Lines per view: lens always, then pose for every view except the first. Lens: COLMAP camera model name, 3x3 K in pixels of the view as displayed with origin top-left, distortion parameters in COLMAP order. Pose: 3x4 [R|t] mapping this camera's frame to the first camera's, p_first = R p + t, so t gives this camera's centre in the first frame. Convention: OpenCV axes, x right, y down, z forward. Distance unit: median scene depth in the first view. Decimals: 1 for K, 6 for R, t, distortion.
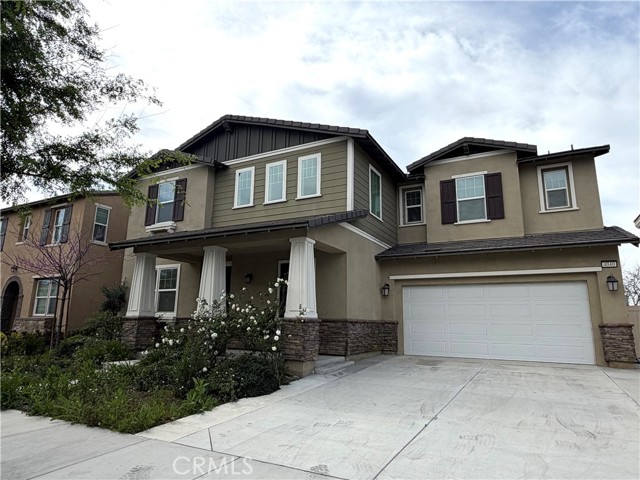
lens RADIAL K [[385.9, 0, 319.6], [0, 385.9, 241.4], [0, 0, 1]] dist [0.004044, 0.003073]
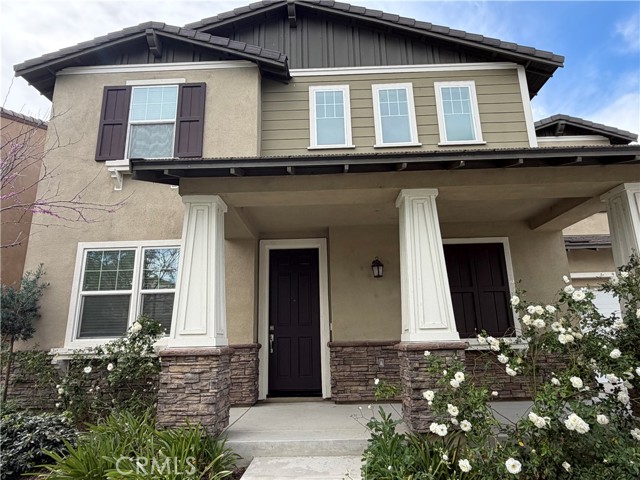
lens RADIAL K [[385.9, 0, 320.4], [0, 385.9, 236.7], [0, 0, 1]] dist [0.004044, 0.003073]
pose [[0.895619, 0.072692, 0.438842, -0.457275], [-0.054139, 0.997036, -0.054664, 0.077679], [-0.441515, 0.025199, 0.896900, 0.485371]]
